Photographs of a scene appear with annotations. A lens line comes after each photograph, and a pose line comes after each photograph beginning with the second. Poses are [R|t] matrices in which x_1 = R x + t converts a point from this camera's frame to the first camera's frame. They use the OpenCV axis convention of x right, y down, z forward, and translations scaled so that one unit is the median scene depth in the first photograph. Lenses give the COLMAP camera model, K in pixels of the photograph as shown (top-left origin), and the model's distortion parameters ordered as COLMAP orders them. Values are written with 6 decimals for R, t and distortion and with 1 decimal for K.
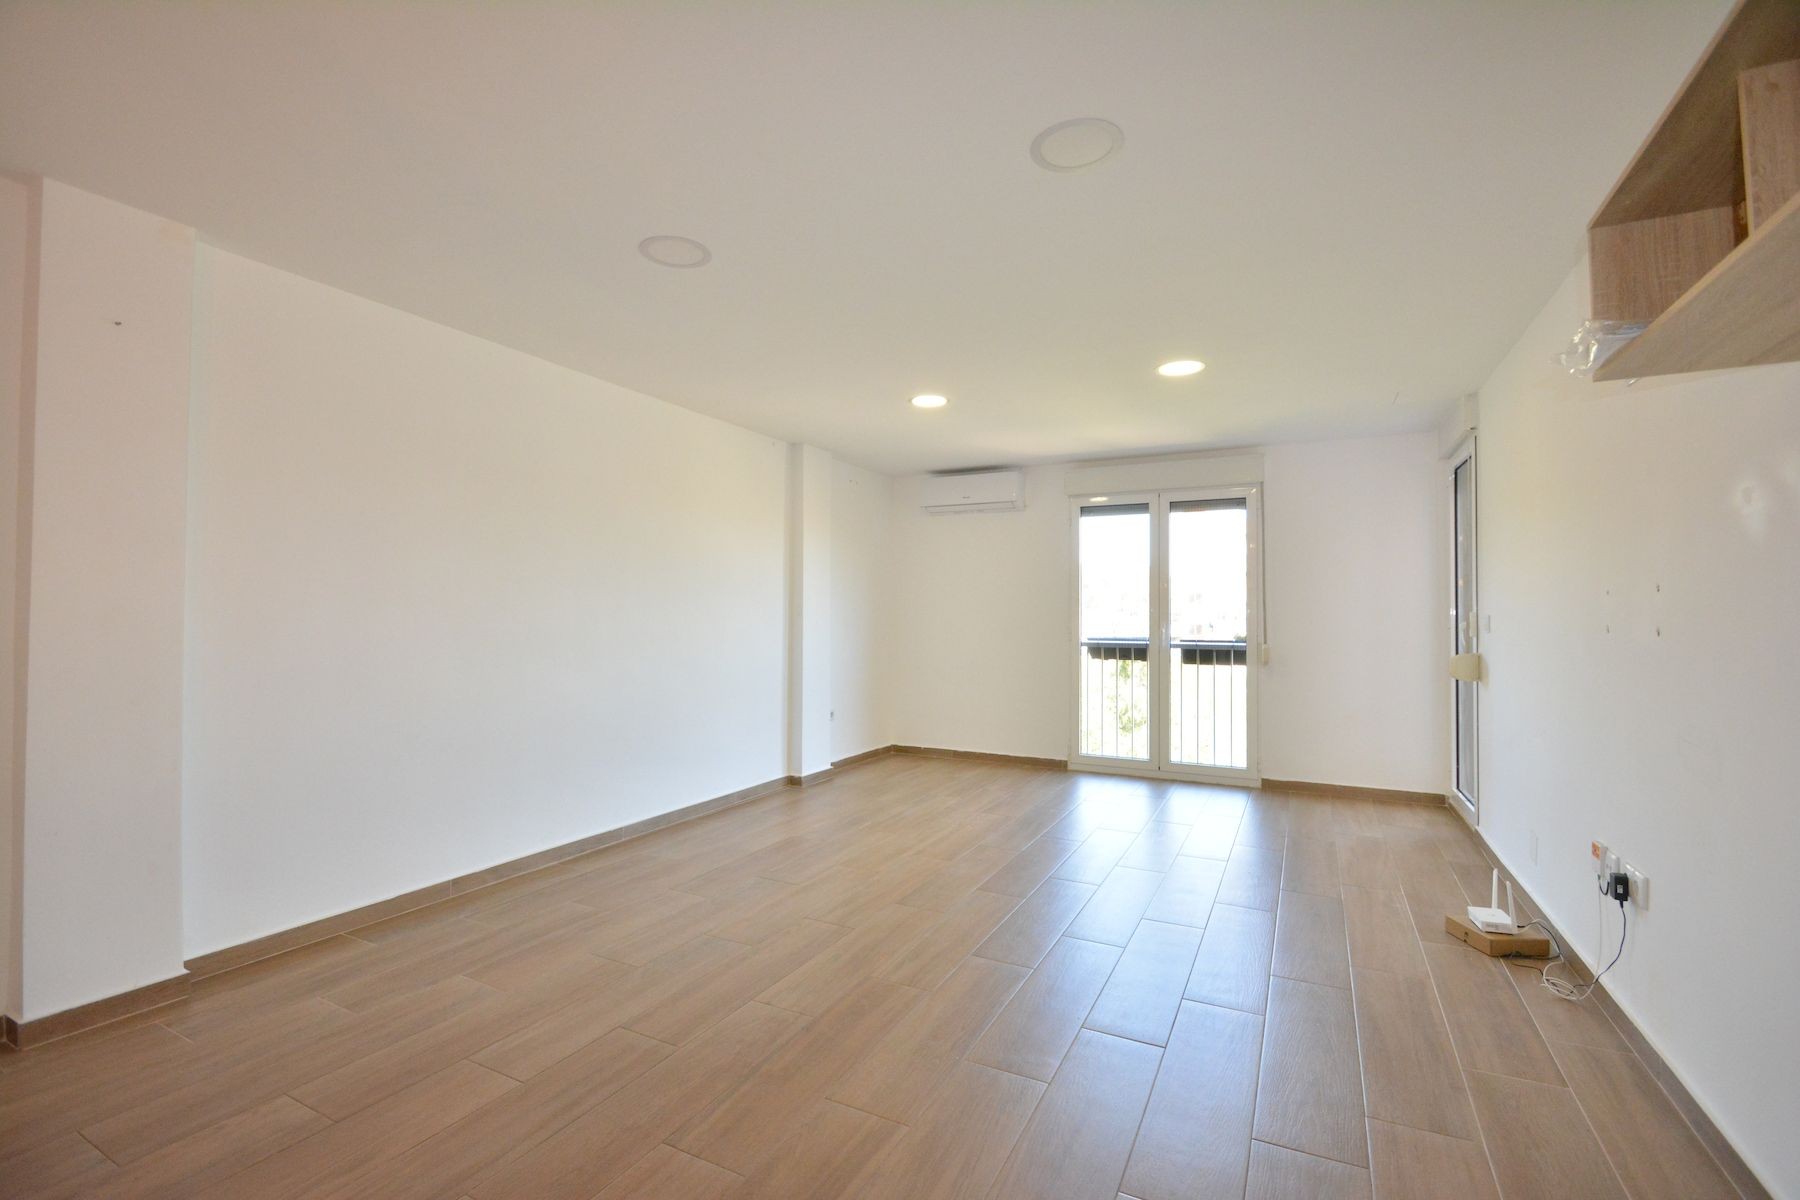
lens RADIAL K [[793.3, 0, 897.2], [0, 793.3, 605.4], [0, 0, 1]] dist [0.012636, -0.013859]
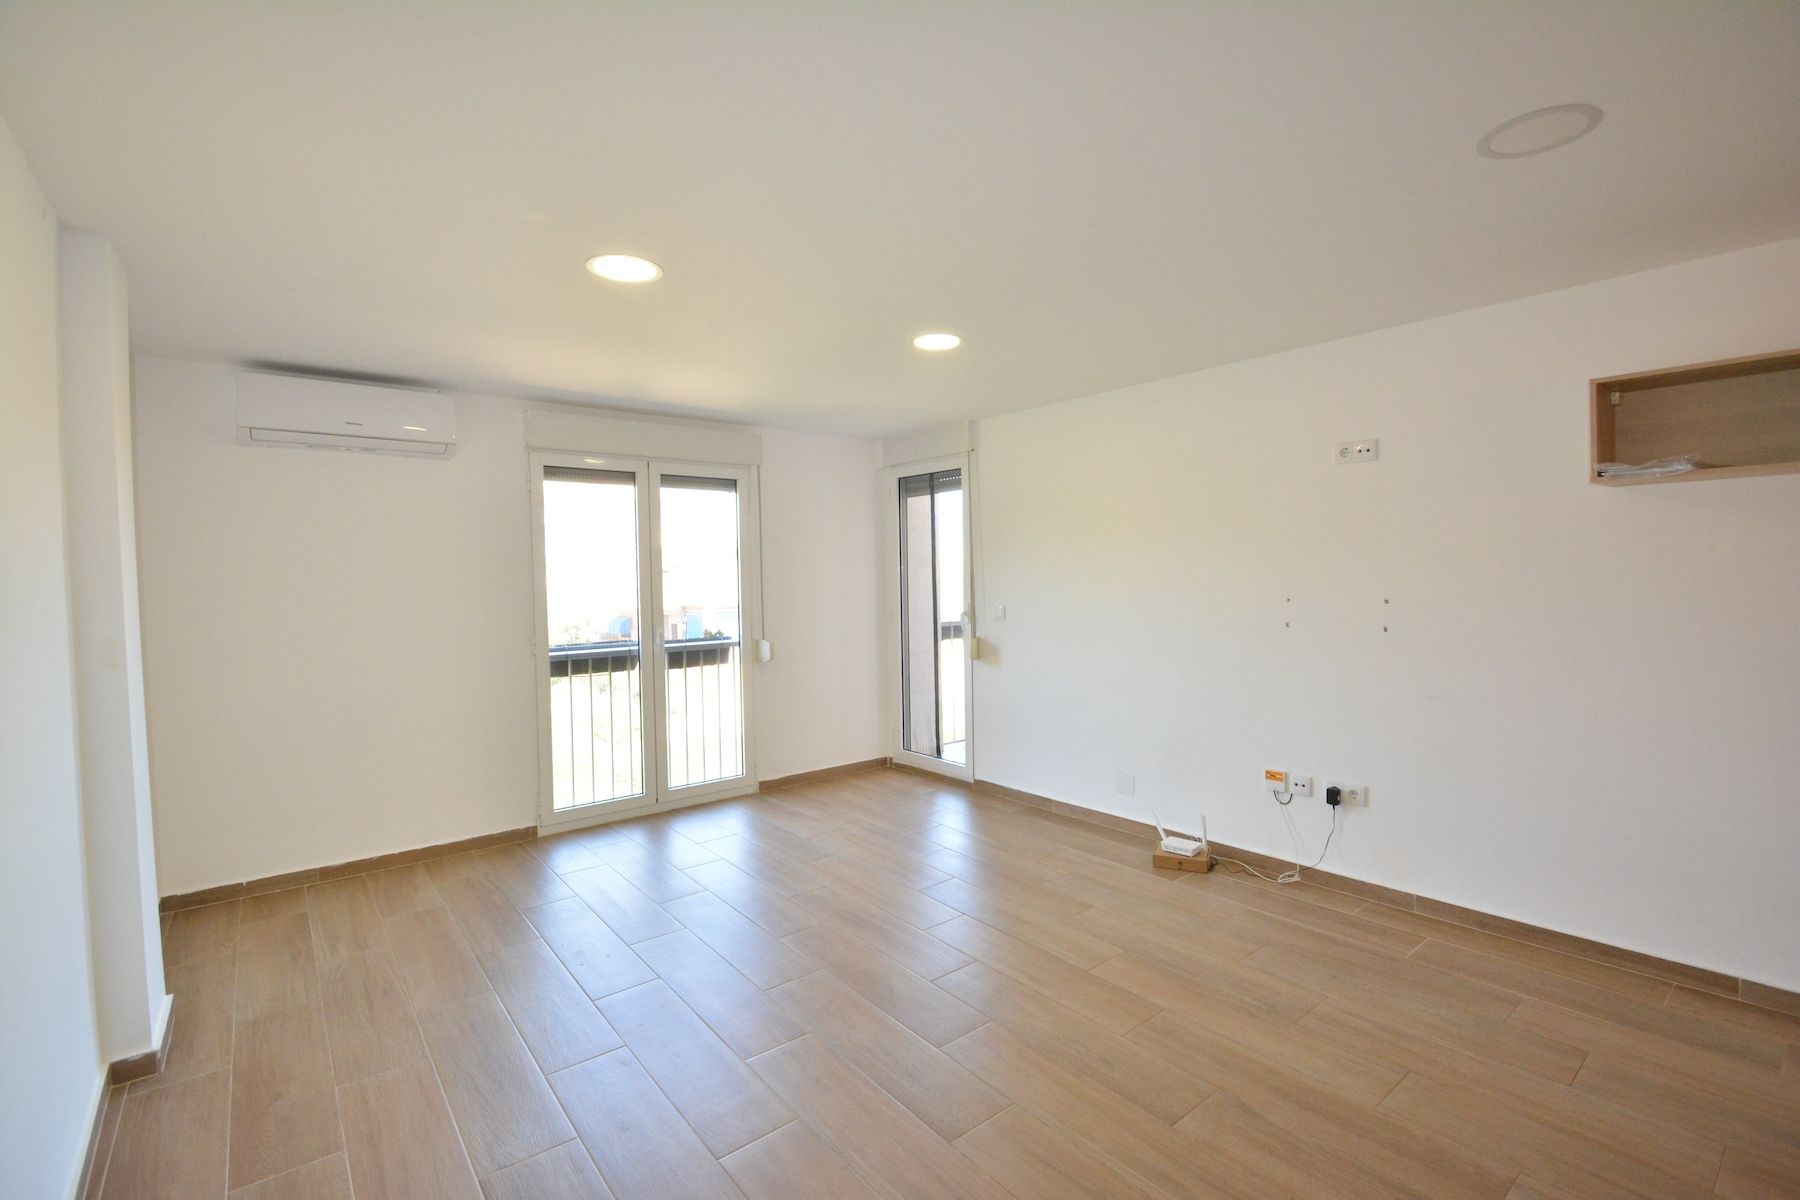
lens RADIAL K [[793.3, 0, 905.1], [0, 793.3, 600.9], [0, 0, 1]] dist [0.012636, -0.013859]
pose [[0.399280, -0.042351, 0.915850, -0.324954], [0.005512, 0.999025, 0.043794, -0.036690], [-0.916813, -0.012438, 0.399124, 0.466917]]
